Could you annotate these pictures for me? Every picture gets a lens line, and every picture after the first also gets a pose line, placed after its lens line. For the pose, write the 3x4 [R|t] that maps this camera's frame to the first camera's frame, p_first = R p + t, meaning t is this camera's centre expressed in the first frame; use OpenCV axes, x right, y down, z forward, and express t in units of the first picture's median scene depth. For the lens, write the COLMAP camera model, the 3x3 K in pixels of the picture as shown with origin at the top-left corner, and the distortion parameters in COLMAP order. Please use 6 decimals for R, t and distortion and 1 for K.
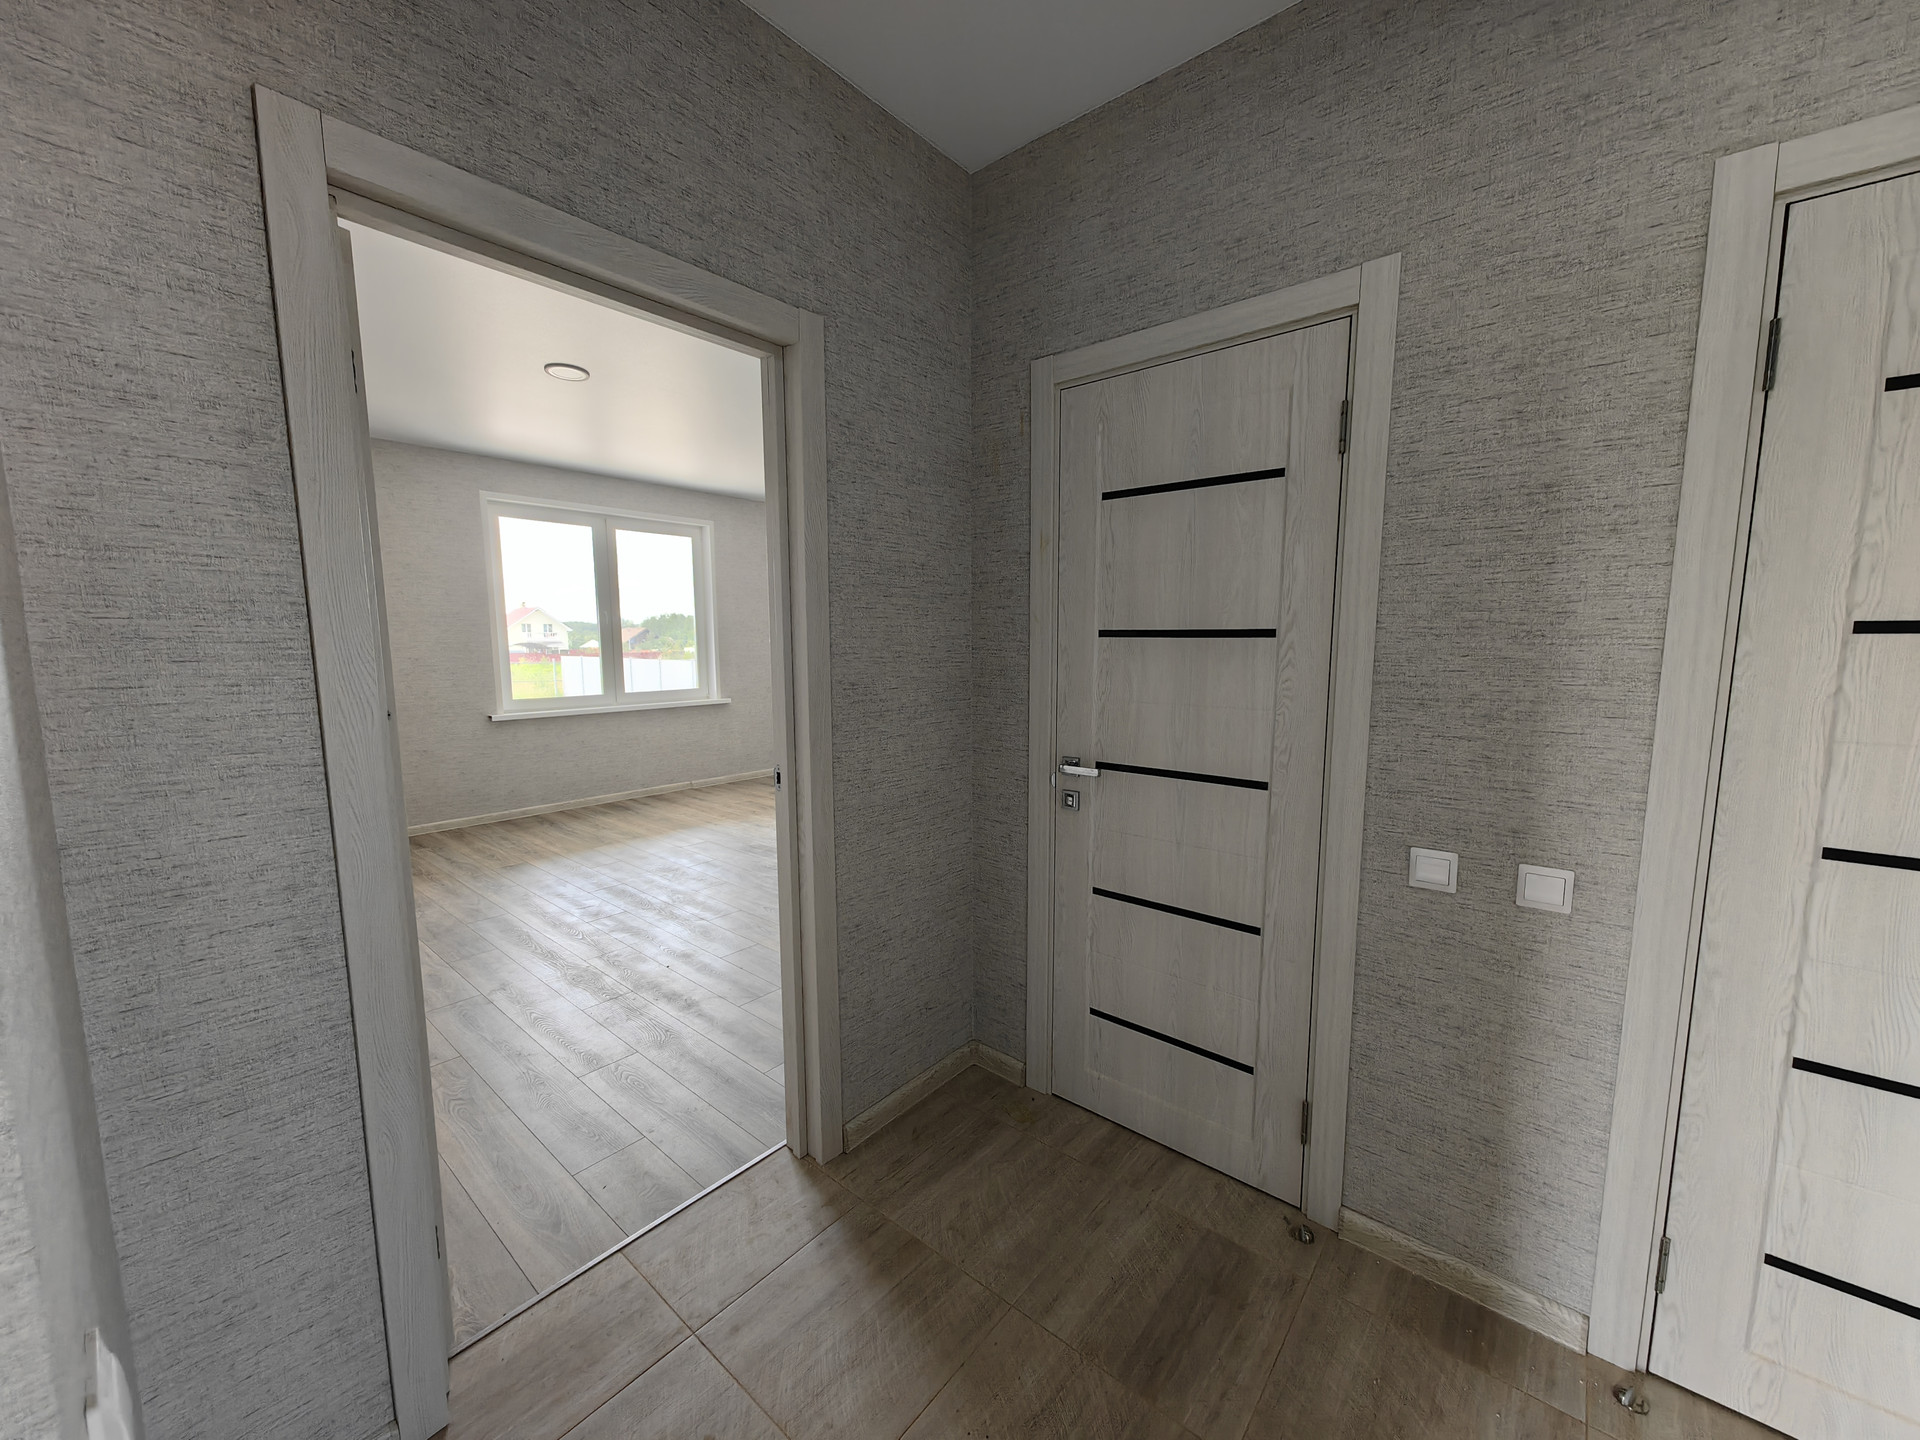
lens RADIAL K [[745.8, 0, 960.5], [0, 745.8, 728.1], [0, 0, 1]] dist [0.013675, -0.003406]
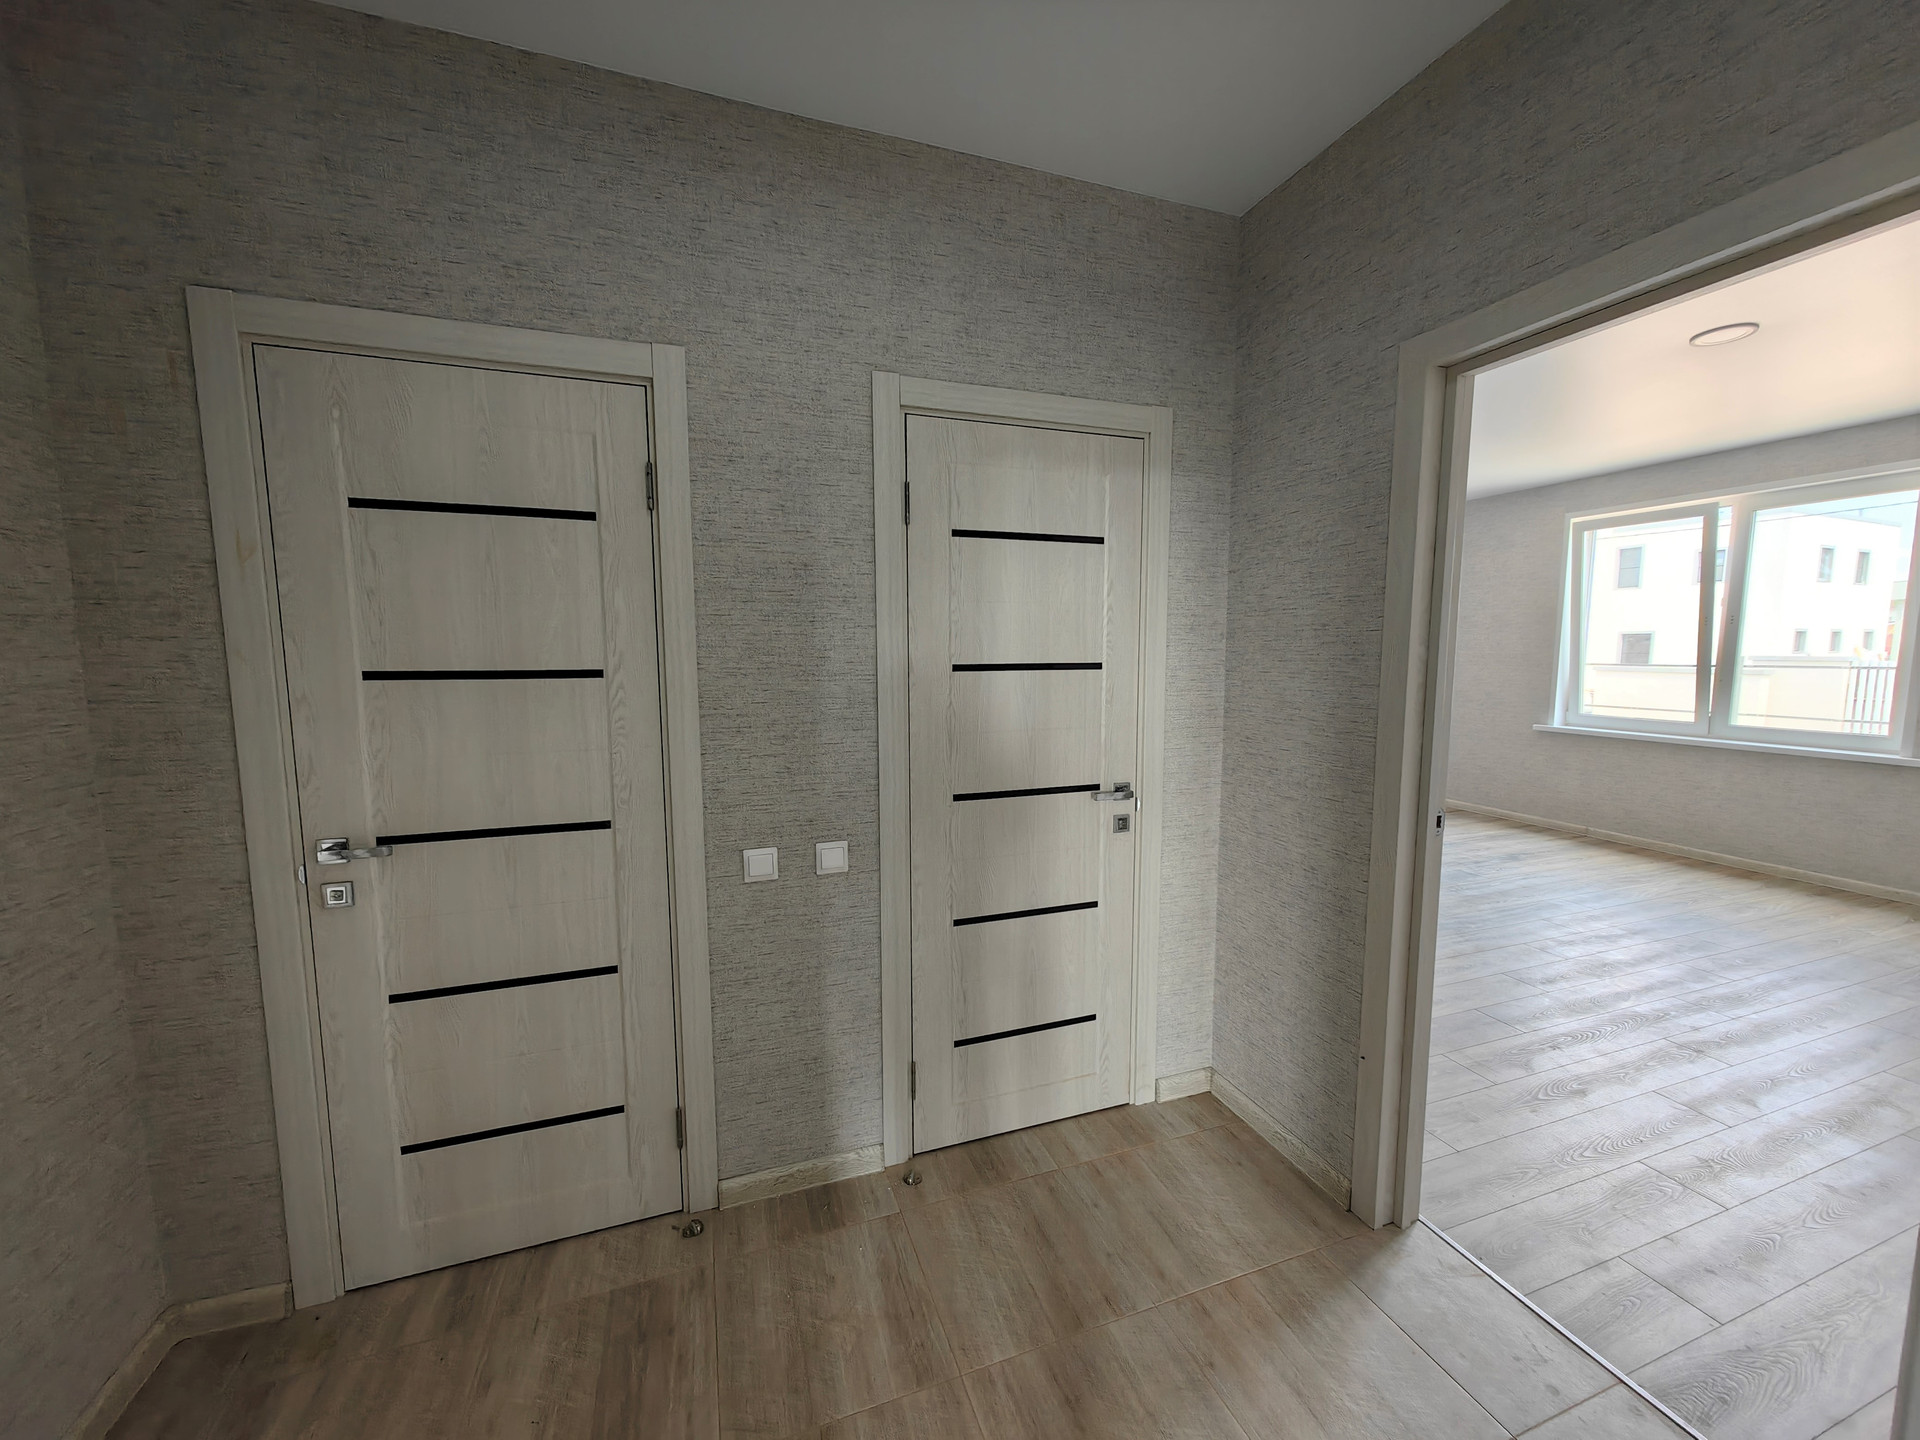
lens RADIAL K [[745.8, 0, 960.5], [0, 745.8, 728.1], [0, 0, 1]] dist [0.013675, -0.003406]
pose [[0.506023, -0.091613, 0.857641, -0.216444], [0.106413, 0.993378, 0.043327, -0.047559], [-0.855930, 0.069340, 0.512421, 0.073931]]
